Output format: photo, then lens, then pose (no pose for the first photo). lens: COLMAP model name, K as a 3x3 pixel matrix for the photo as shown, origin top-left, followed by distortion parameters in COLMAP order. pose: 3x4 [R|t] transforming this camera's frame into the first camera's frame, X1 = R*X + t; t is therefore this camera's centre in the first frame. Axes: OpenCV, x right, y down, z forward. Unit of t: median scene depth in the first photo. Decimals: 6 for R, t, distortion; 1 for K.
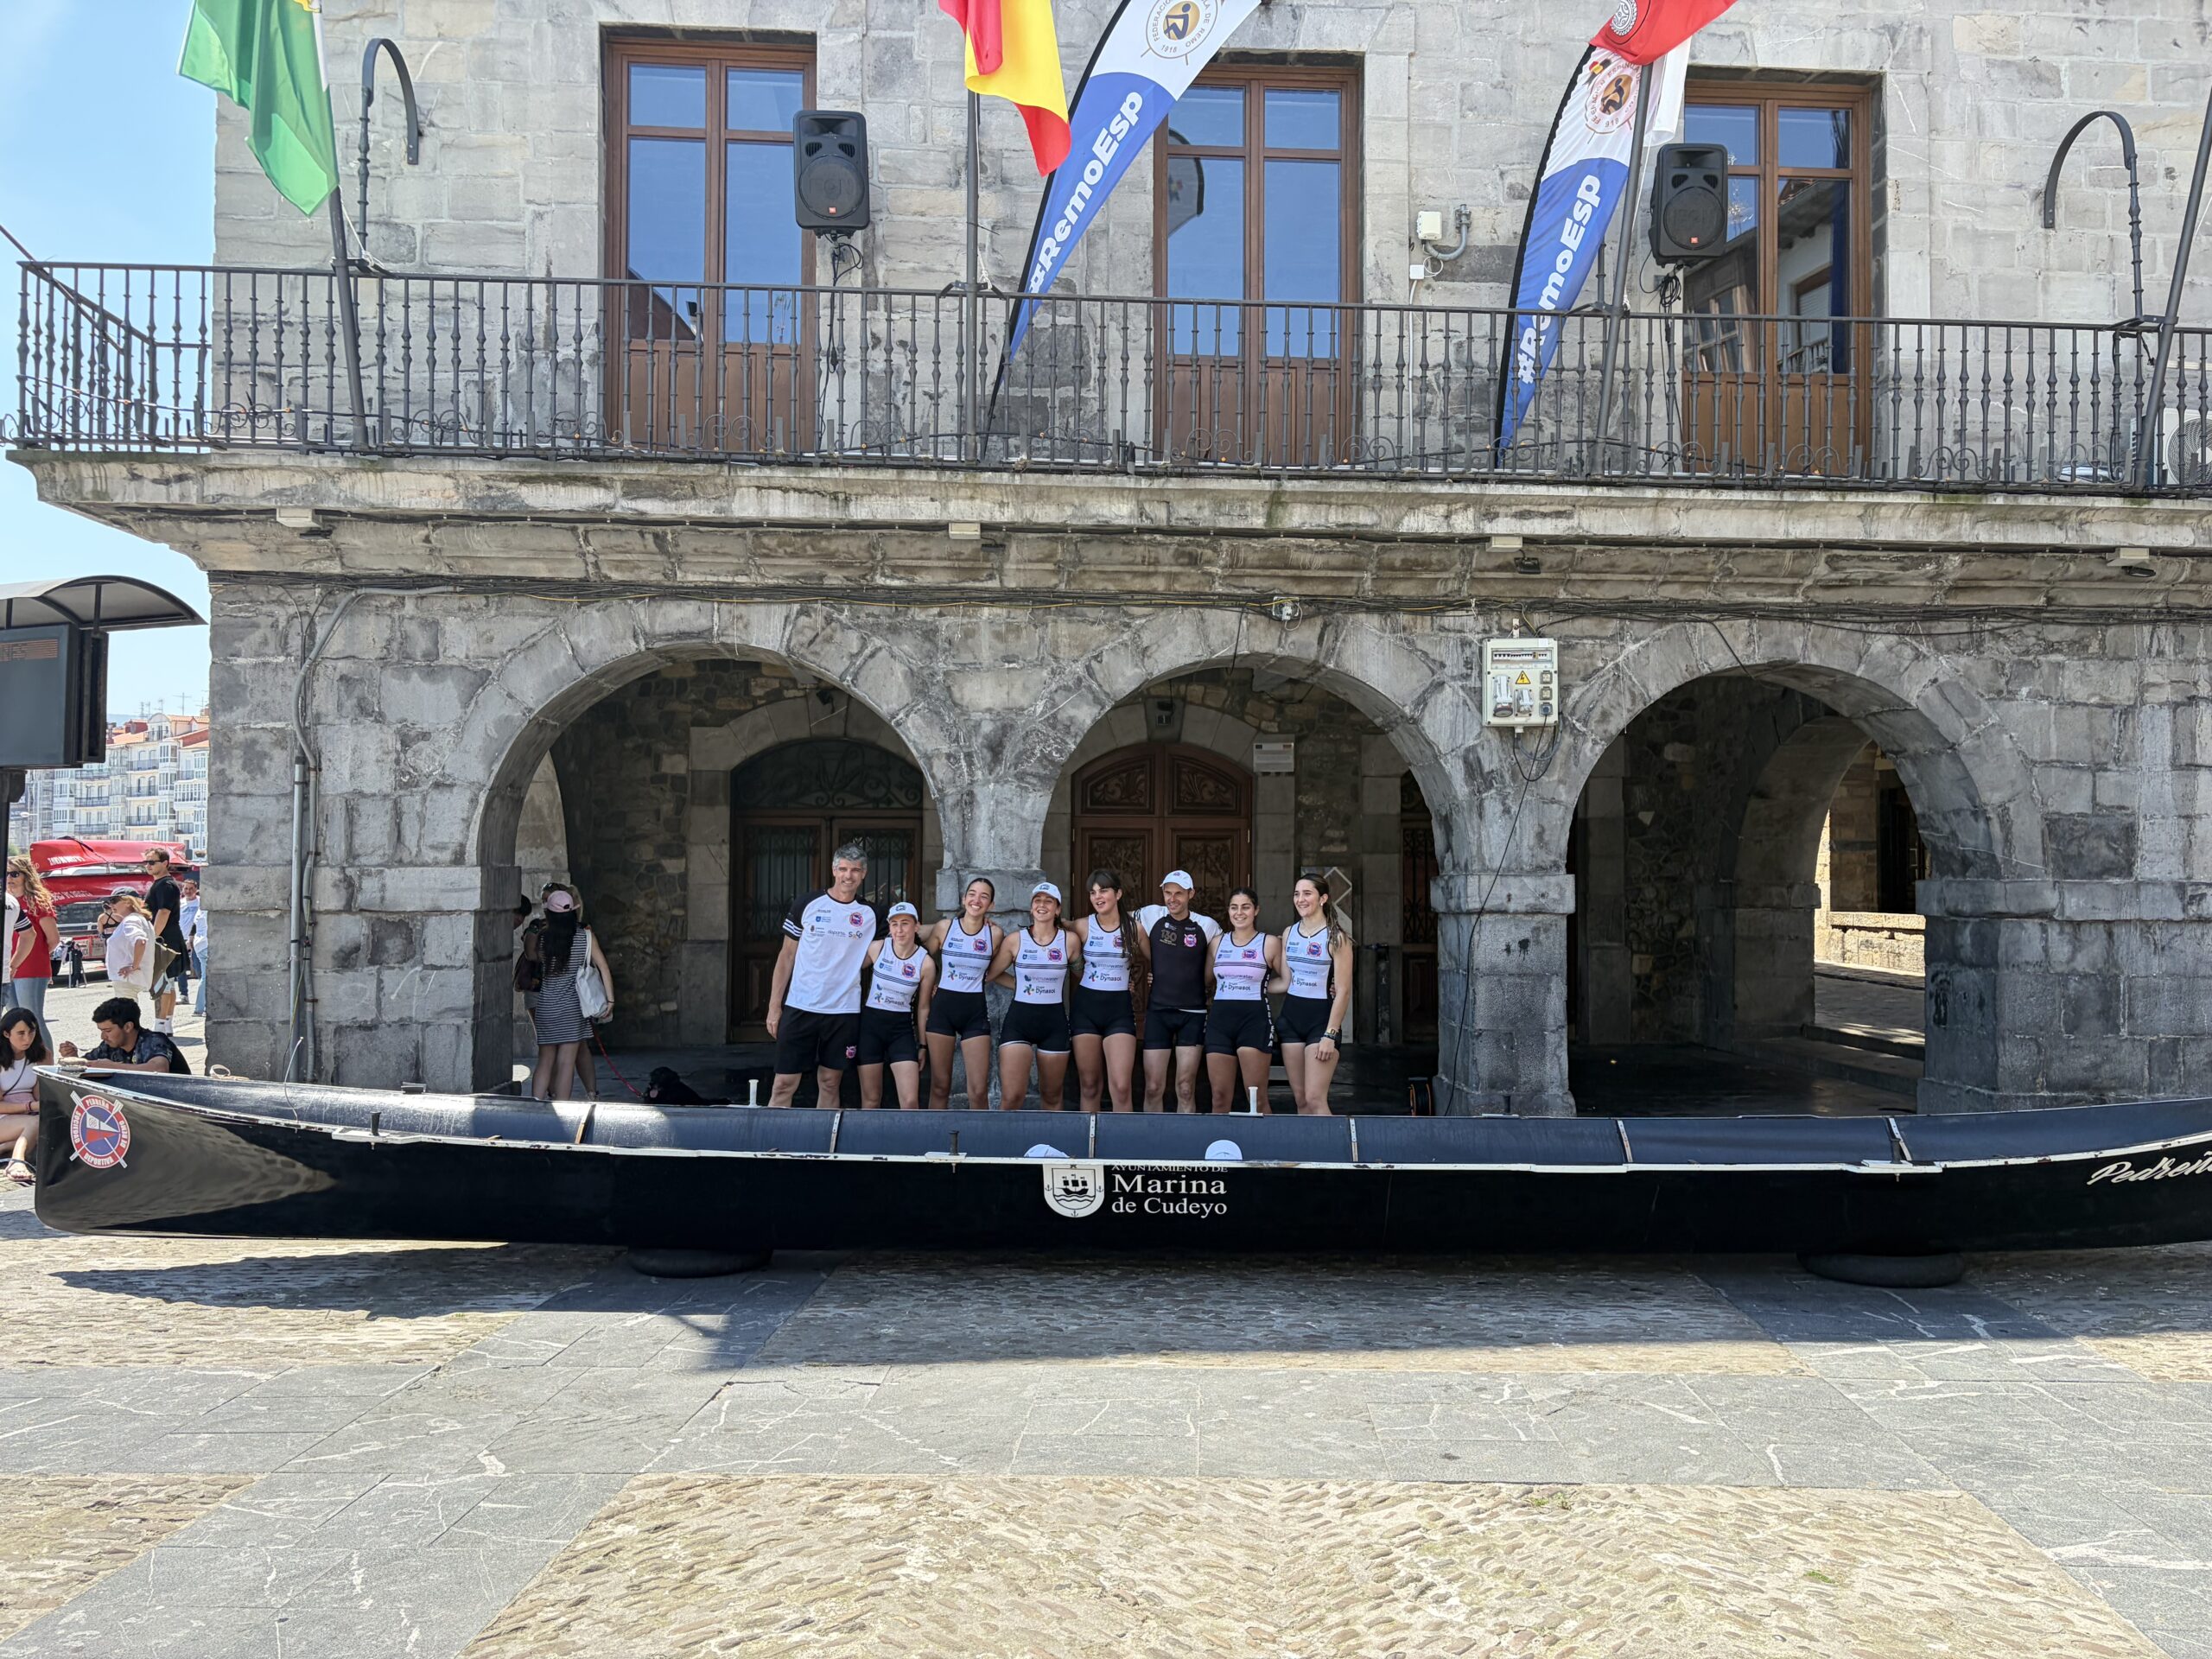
lens RADIAL K [[1638.0, 0, 1069.6], [0, 1638.0, 840.2], [0, 0, 1]] dist [0.024595, -0.011188]
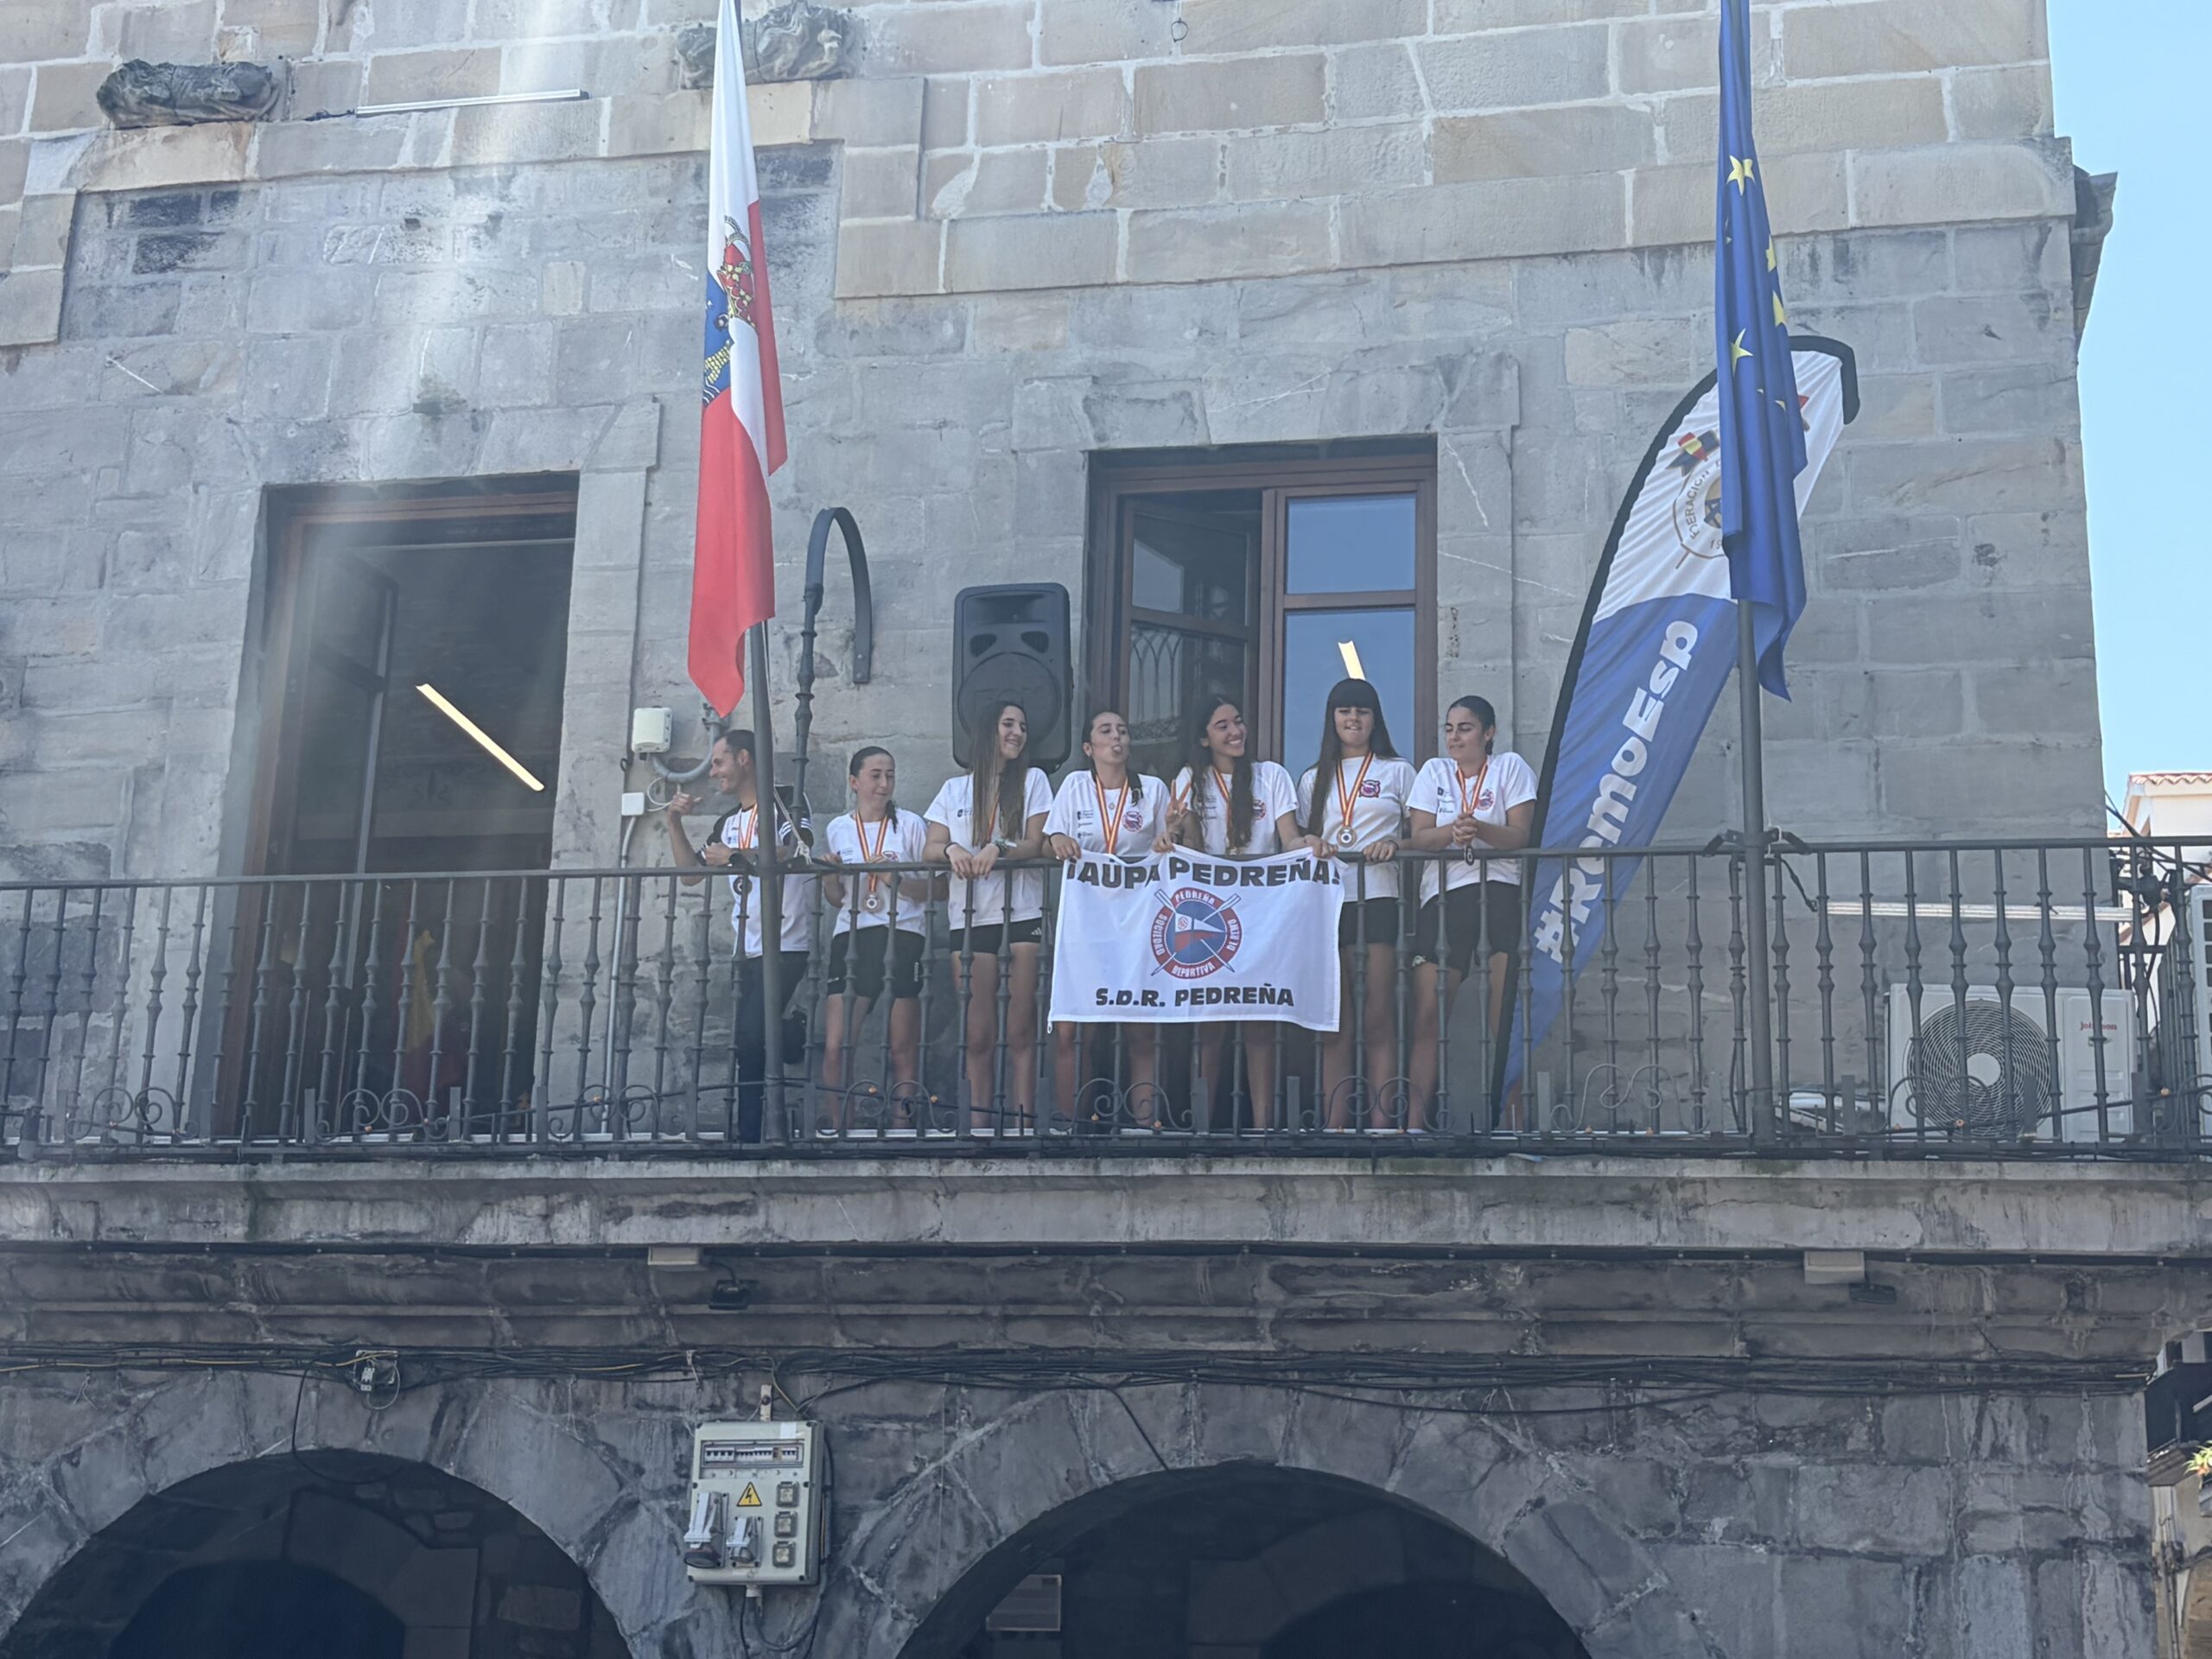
lens RADIAL K [[3075.0, 0, 1032.4], [0, 3075.0, 817.1], [0, 0, 1]] dist [0.037891, 0.000000]
pose [[0.966168, -0.051349, -0.252751, 0.647837], [-0.020828, 0.961246, -0.274905, -0.034768], [0.257072, 0.270869, 0.927655, -0.006123]]
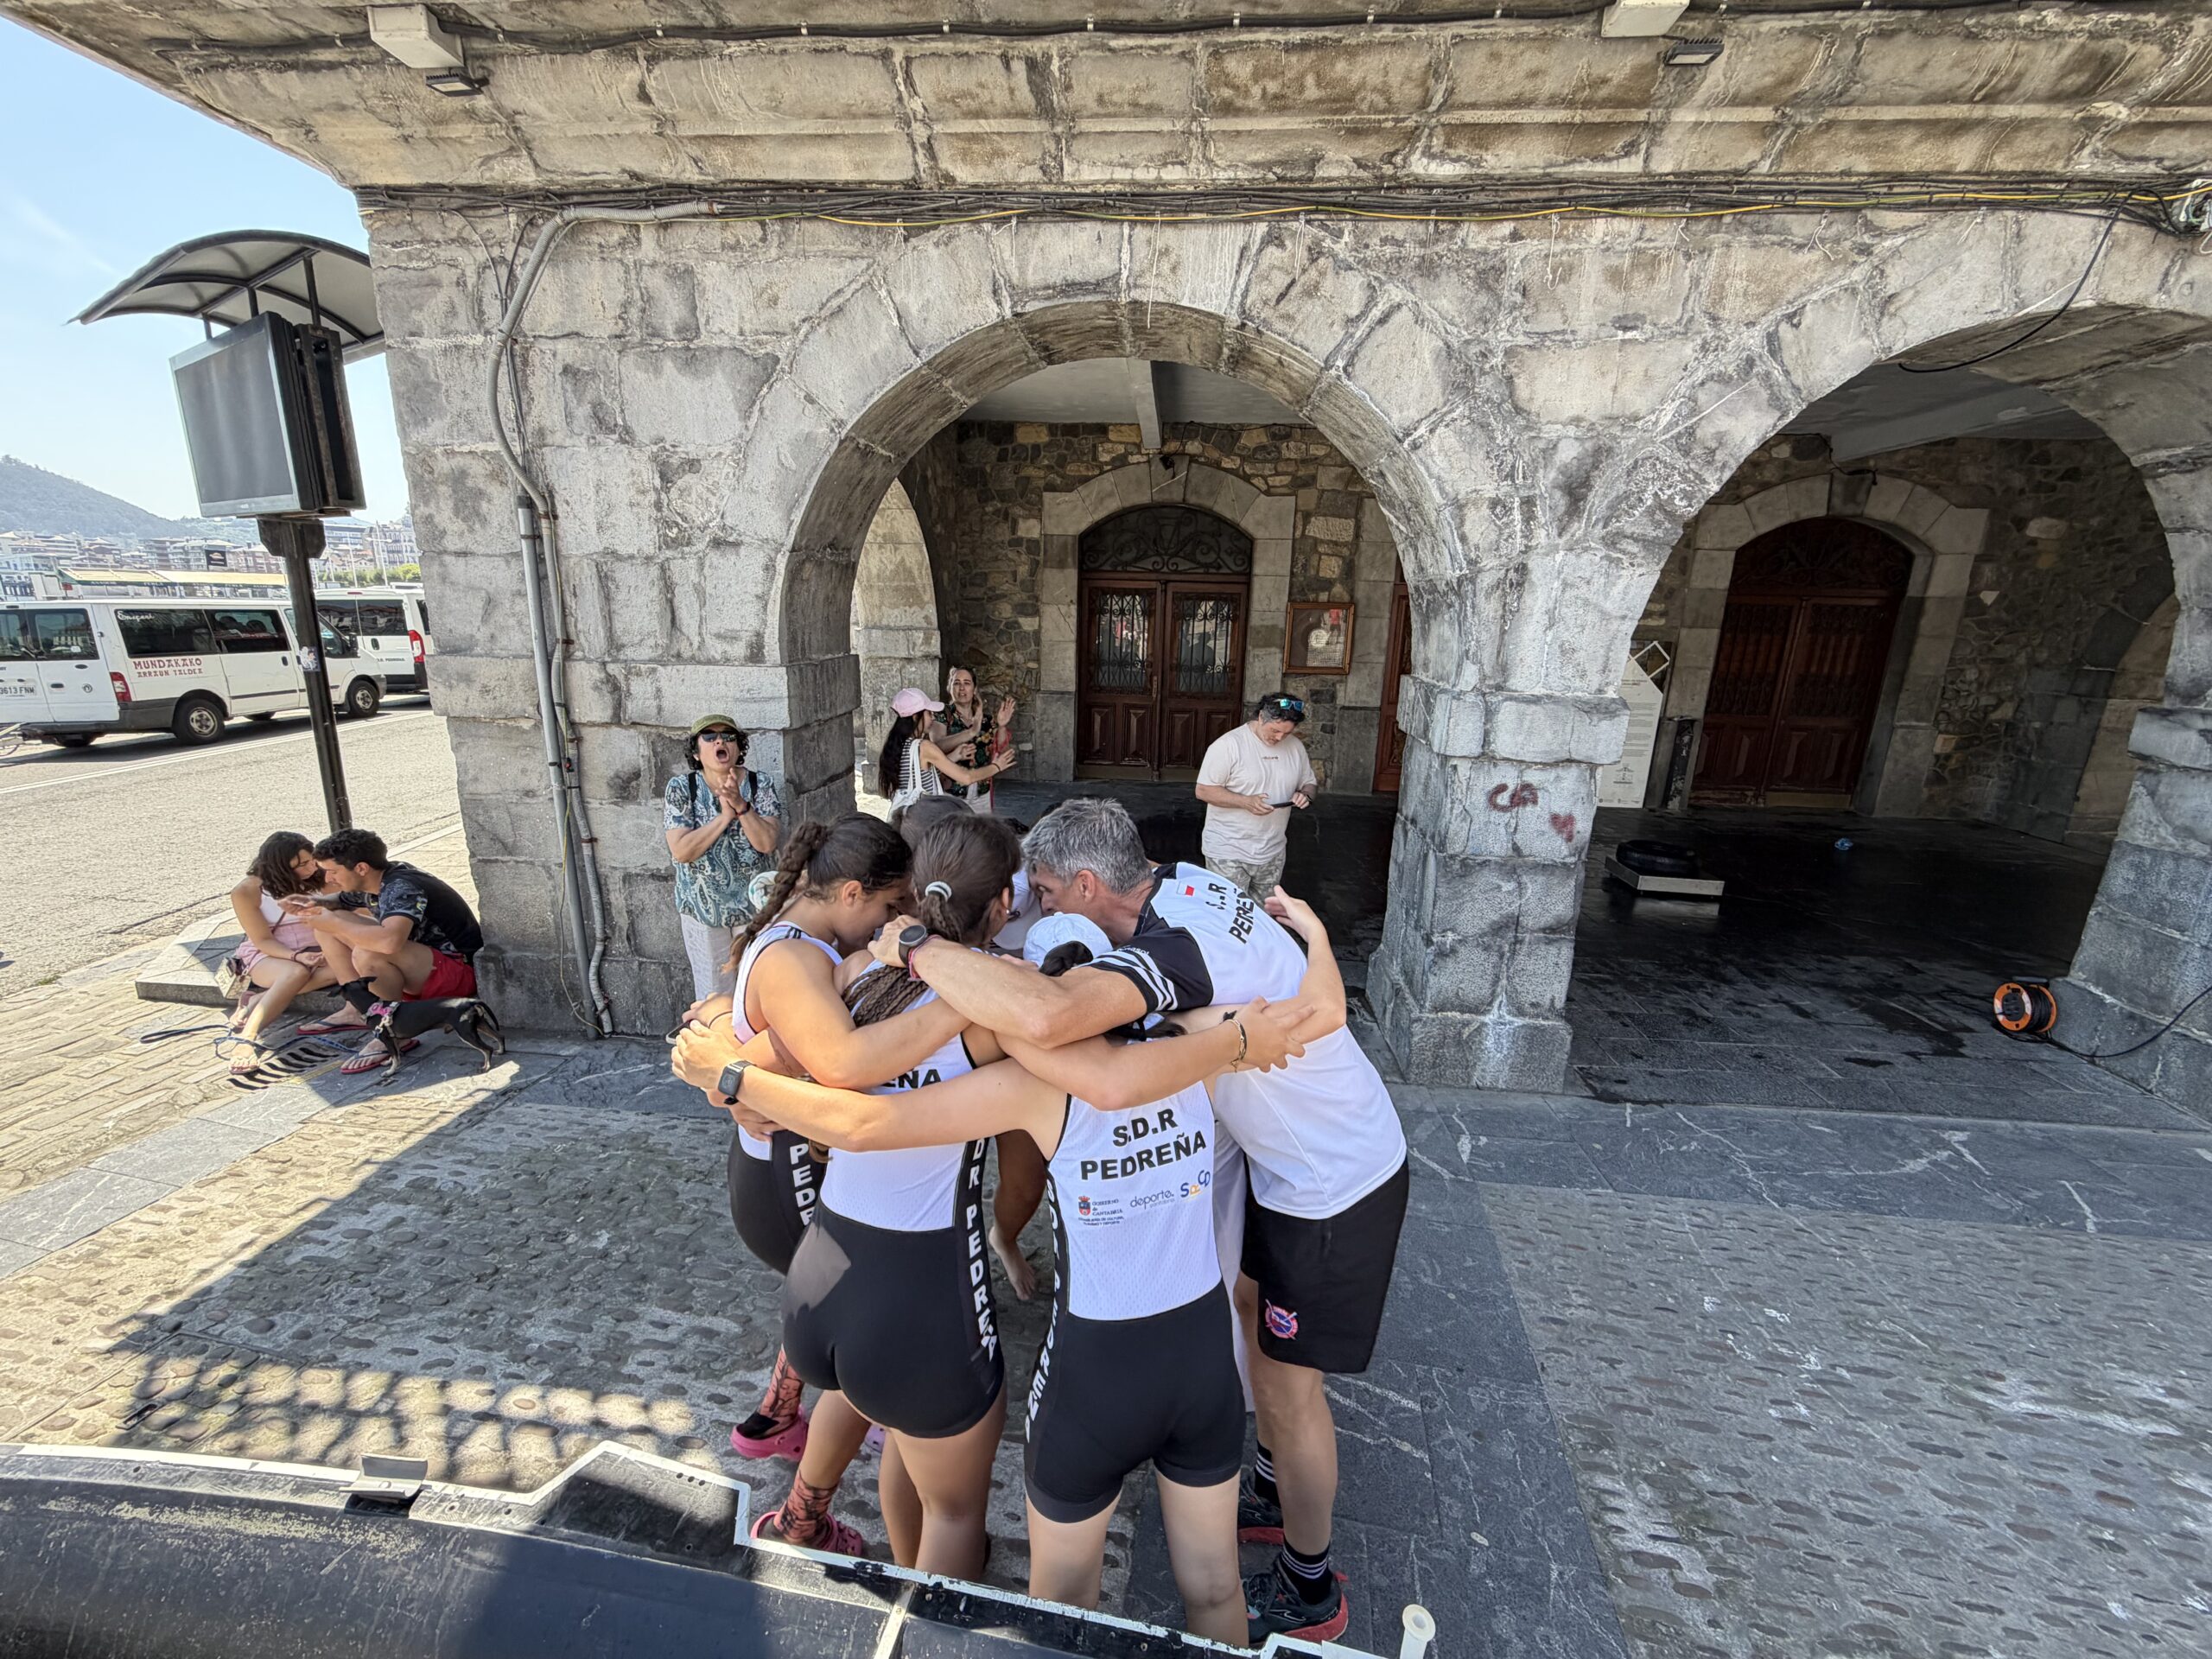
lens RADIAL K [[886.2, 0, 1085.9], [0, 886.2, 850.3], [0, 0, 1]] dist [0.000657, -0.001311]
pose [[0.987018, 0.063574, -0.147493, -0.167076], [-0.018403, 0.957044, 0.289358, -0.020255], [0.159553, -0.282887, 0.945790, 0.625706]]
